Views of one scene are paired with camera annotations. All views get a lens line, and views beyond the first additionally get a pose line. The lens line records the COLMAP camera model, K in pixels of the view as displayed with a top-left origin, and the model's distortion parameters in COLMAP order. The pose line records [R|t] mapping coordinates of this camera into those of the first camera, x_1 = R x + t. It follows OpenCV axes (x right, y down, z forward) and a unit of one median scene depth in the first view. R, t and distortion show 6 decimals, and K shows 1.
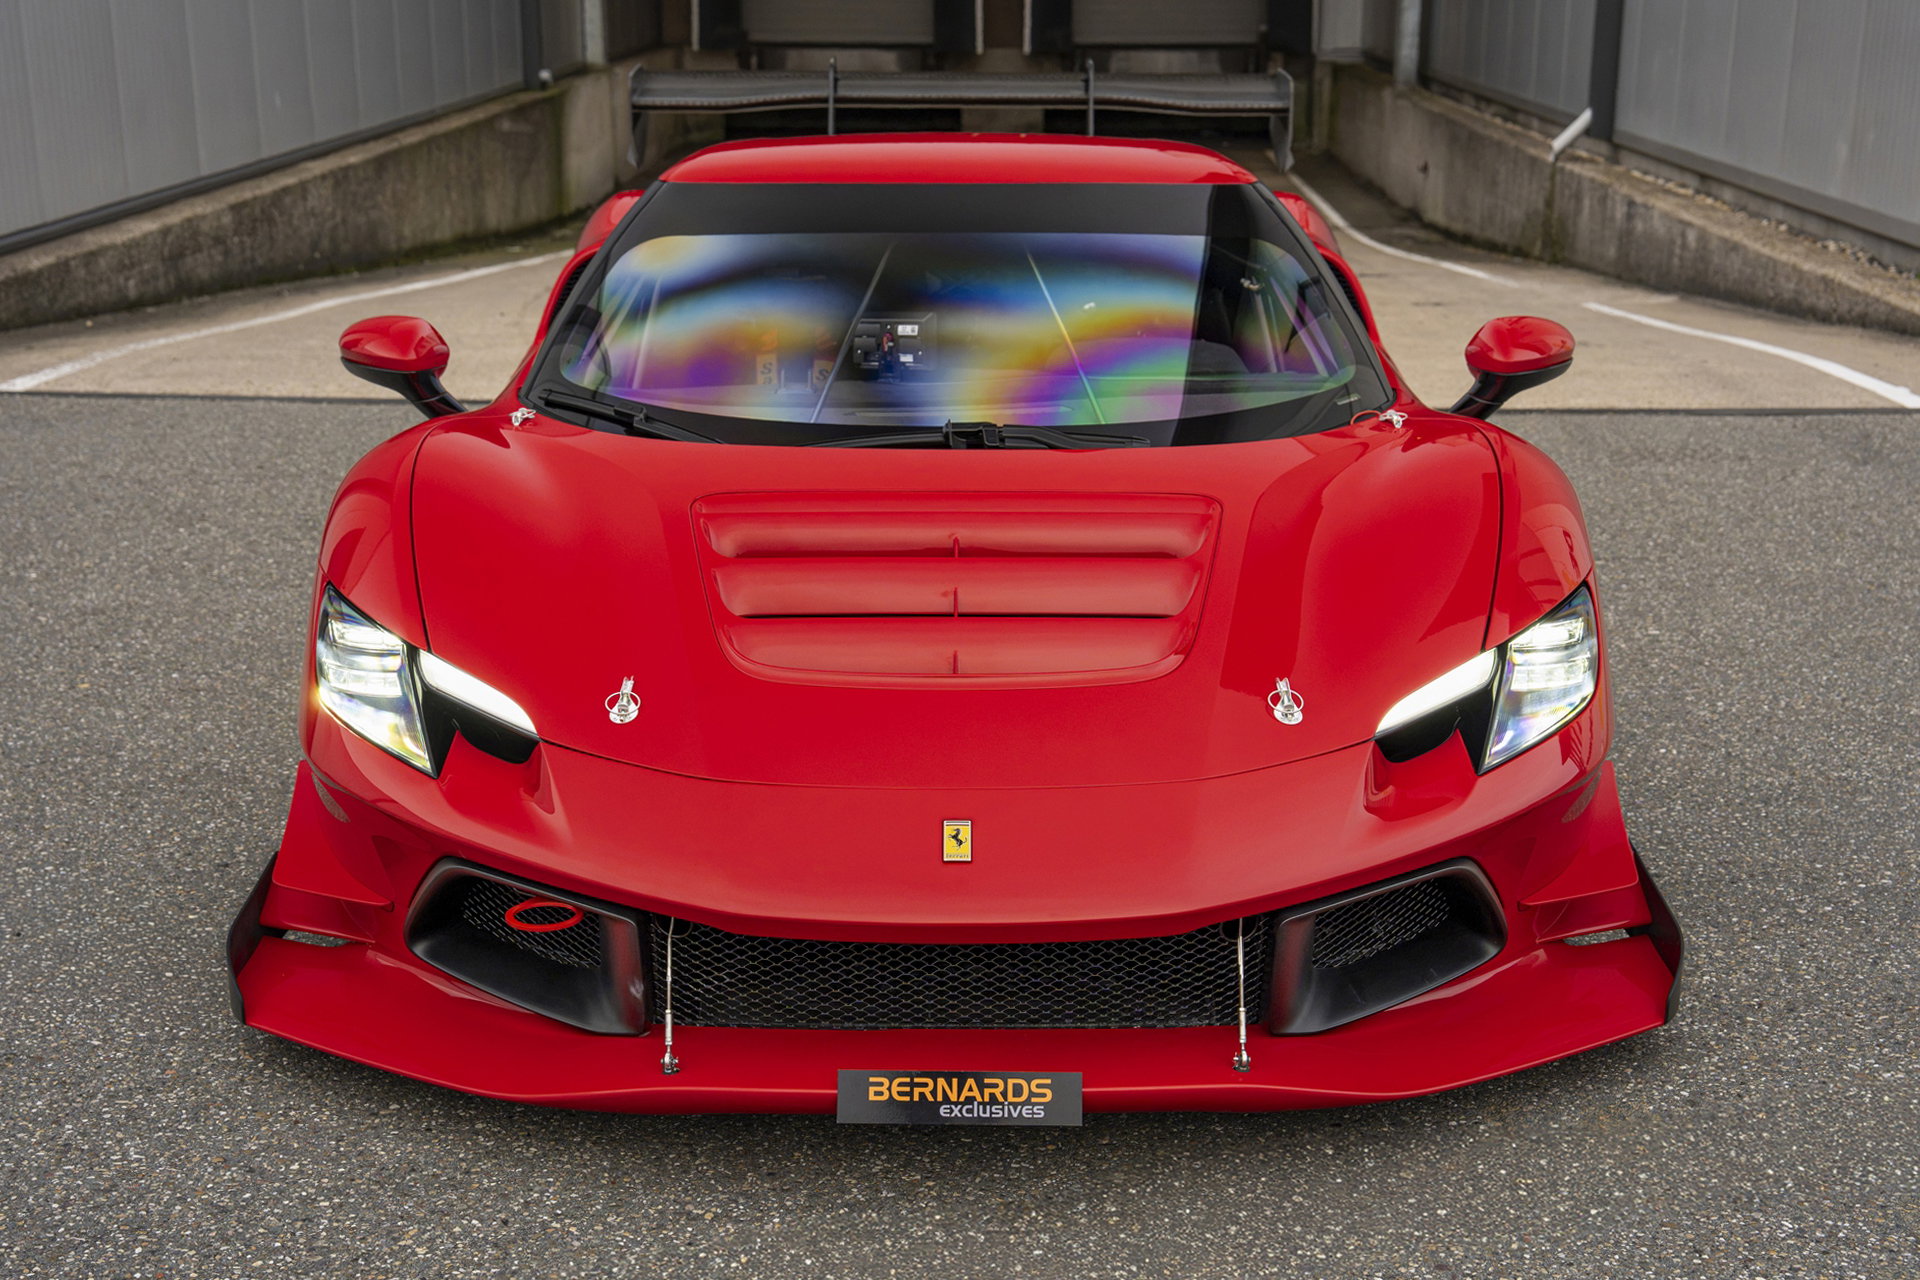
lens RADIAL K [[2608.2, 0, 952.7], [0, 2608.2, 646.7], [0, 0, 1]] dist [0.123900, 0.000000]
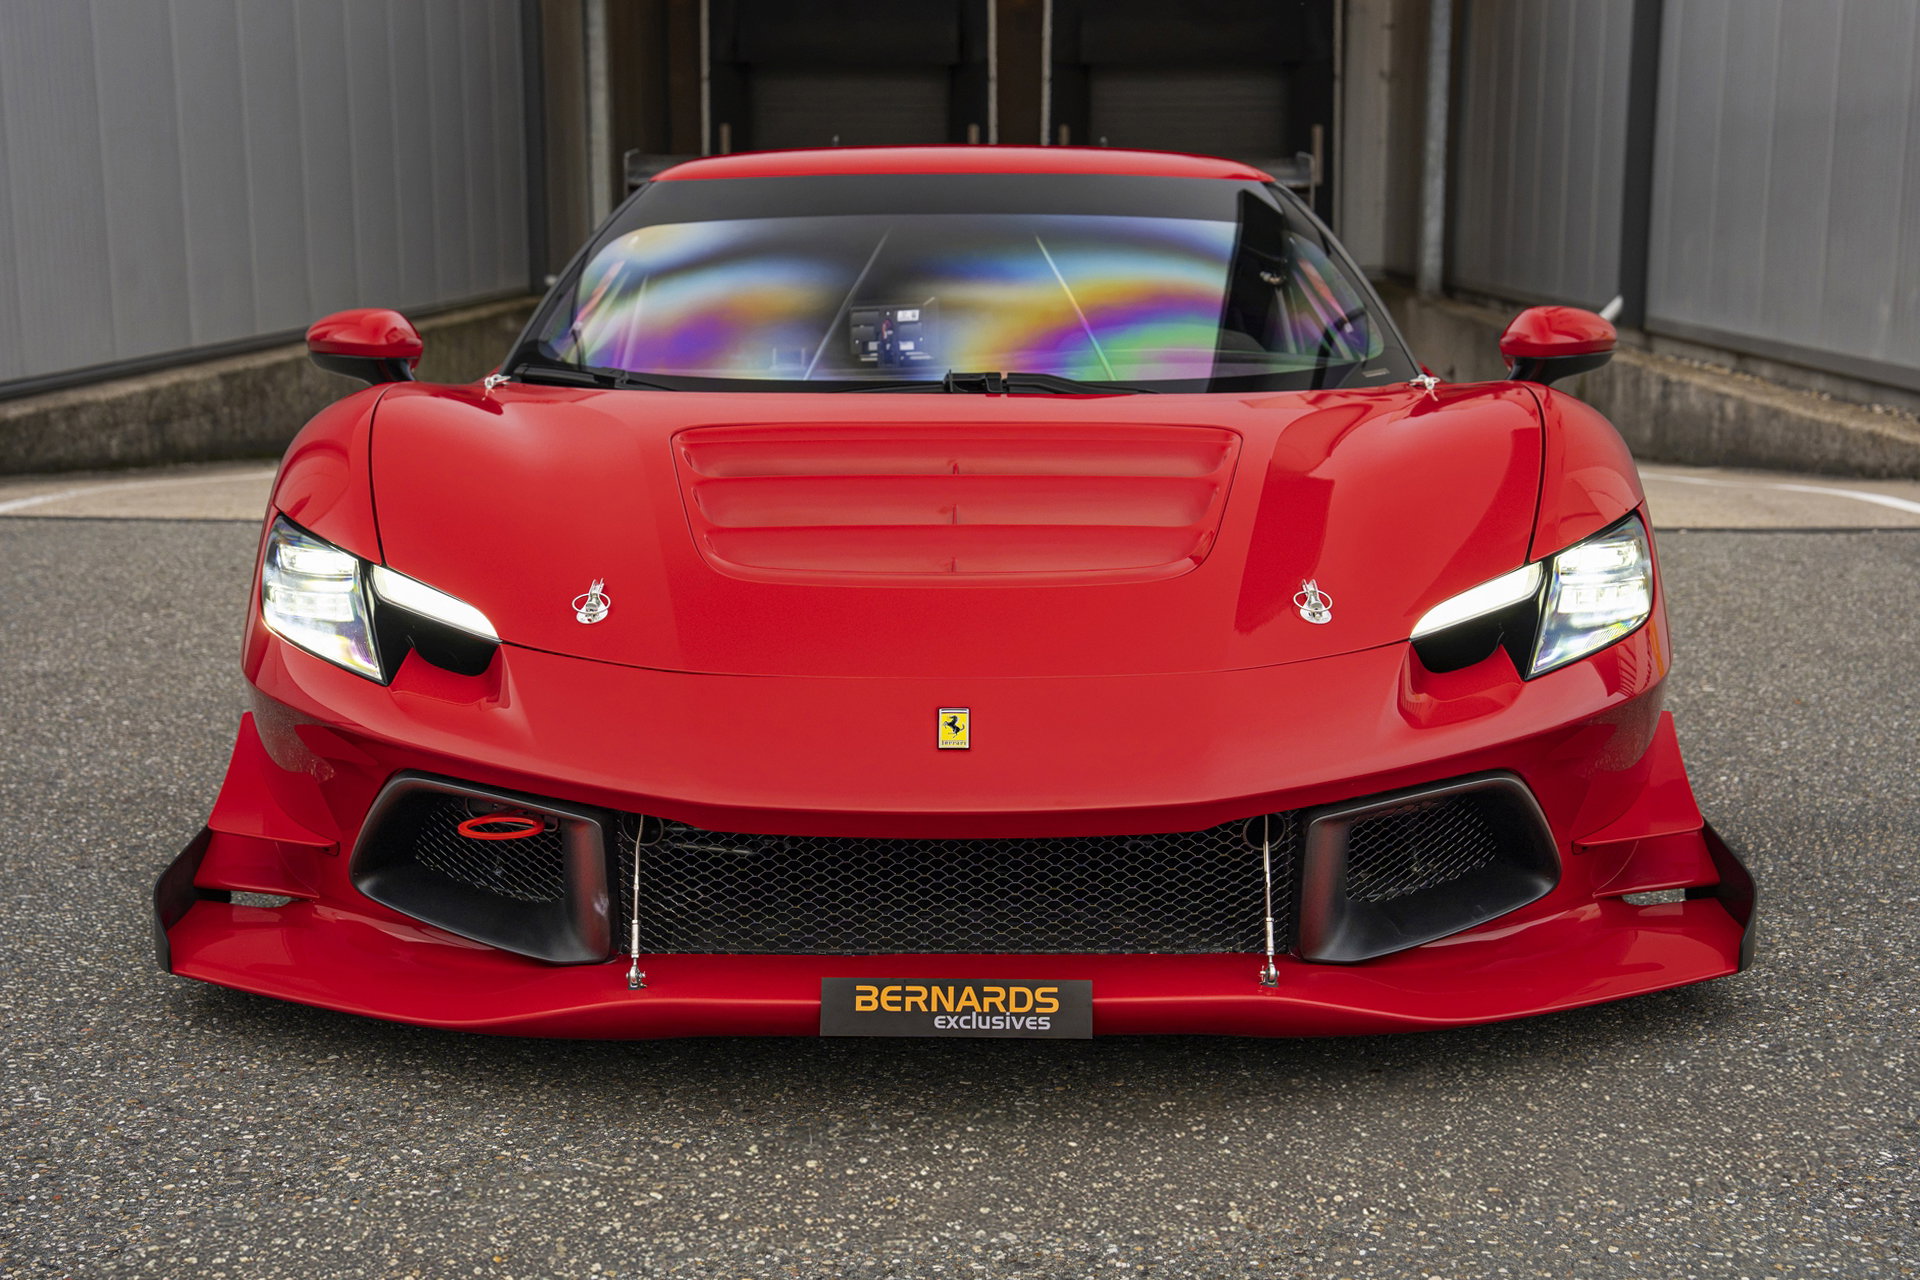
lens RADIAL K [[2696.1, 0, 955.1], [0, 2696.1, 628.1], [0, 0, 1]] dist [0.153698, 0.000000]
pose [[0.999983, -0.001248, -0.005609, 0.003881], [0.000633, 0.994101, -0.108457, 0.072885], [0.005712, 0.108452, 0.994085, 0.030443]]
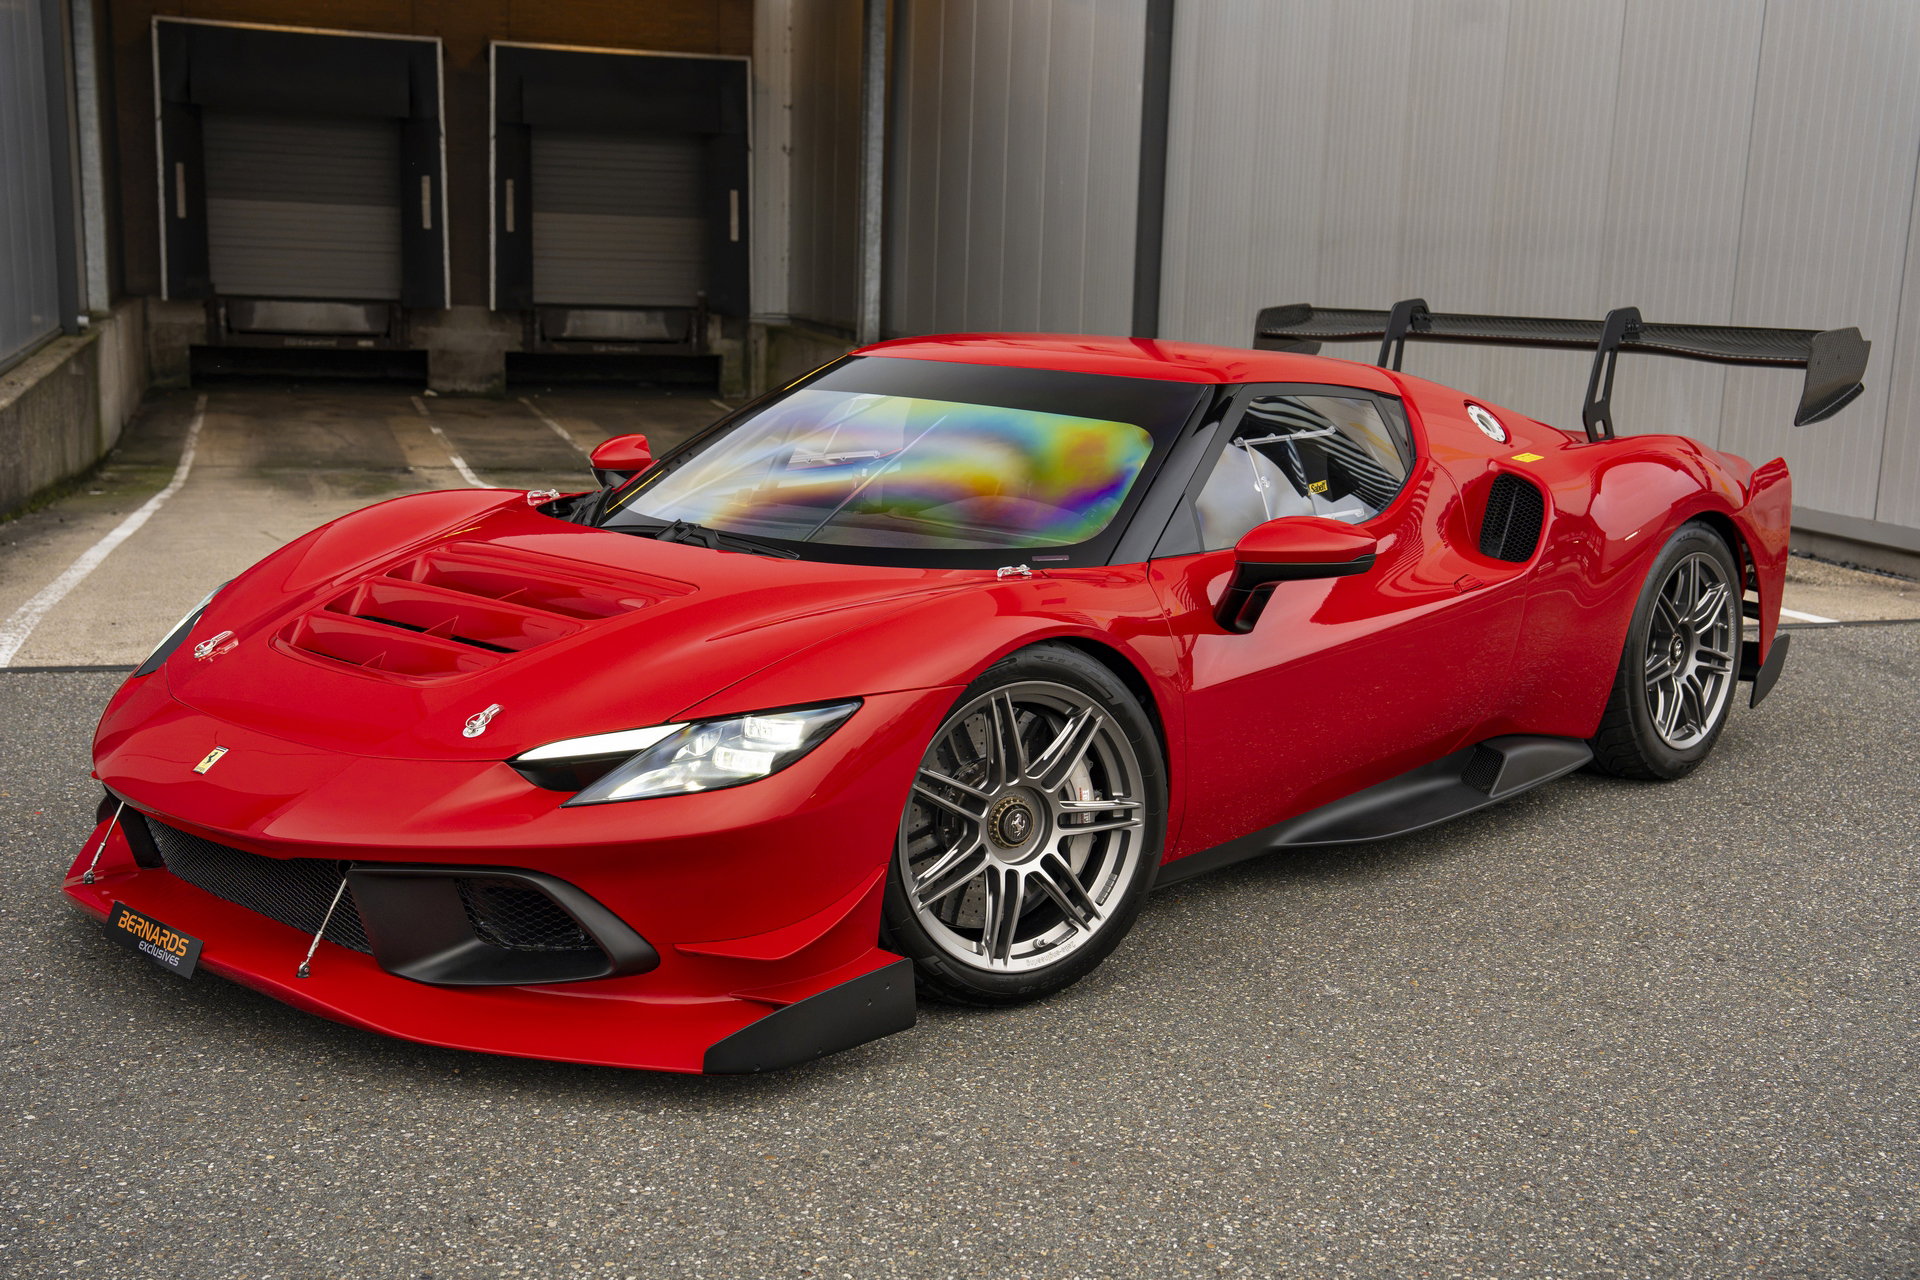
lens RADIAL K [[2235.9, 0, 970.1], [0, 2235.9, 658.7], [0, 0, 1]] dist [0.100321, 0.000000]
pose [[0.944699, -0.034746, 0.326094, -0.417339], [0.058384, 0.996306, -0.062980, -0.046992], [-0.322701, 0.078536, 0.943237, 0.272487]]
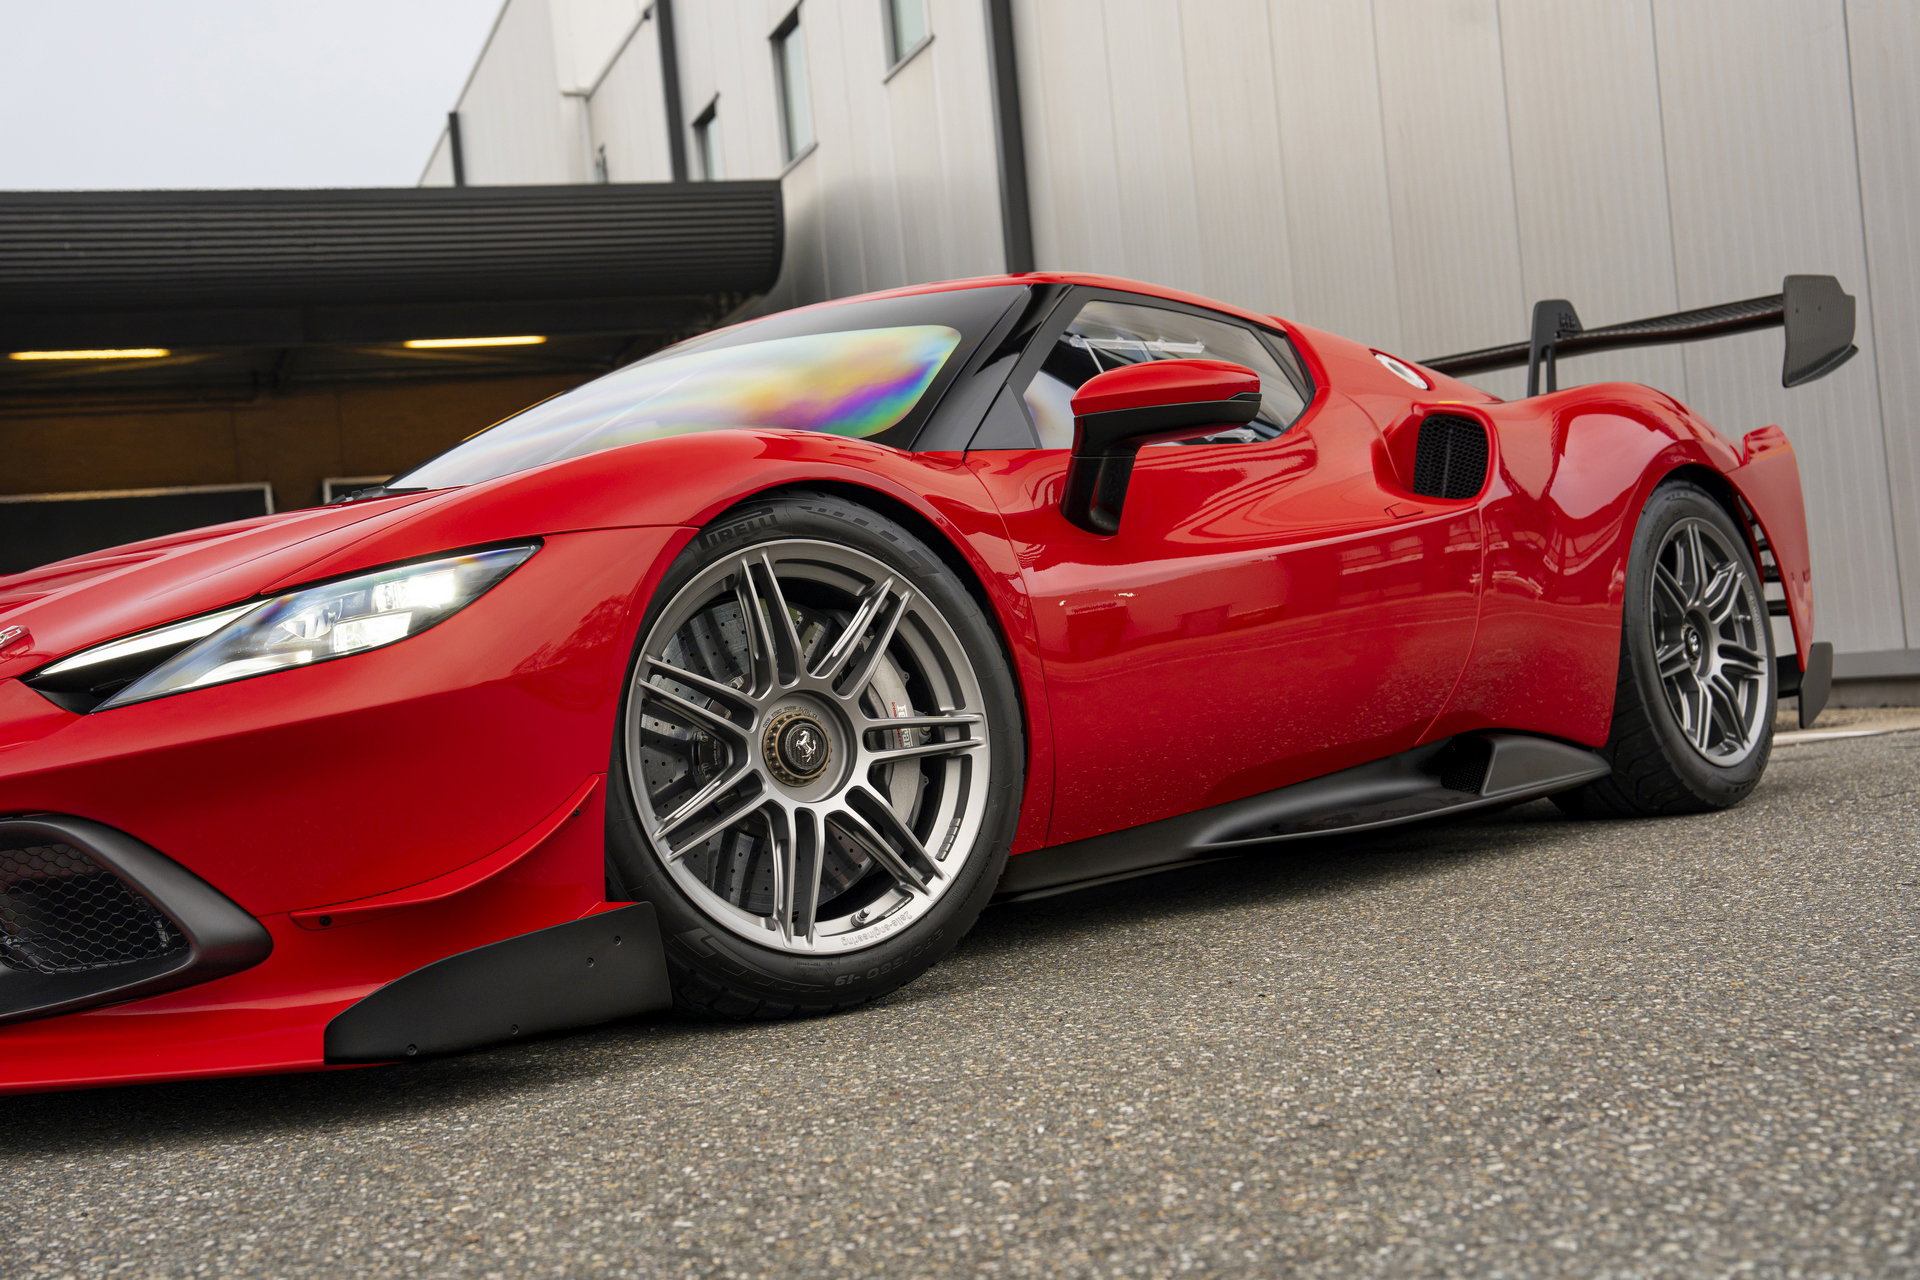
lens RADIAL K [[2426.7, 0, 955.4], [0, 2426.7, 640.3], [0, 0, 1]] dist [0.123642, 0.000000]
pose [[0.932307, -0.082918, 0.352035, -0.342774], [0.185521, 0.945191, -0.268694, 0.074423], [-0.310461, 0.315815, 0.896591, 0.414060]]
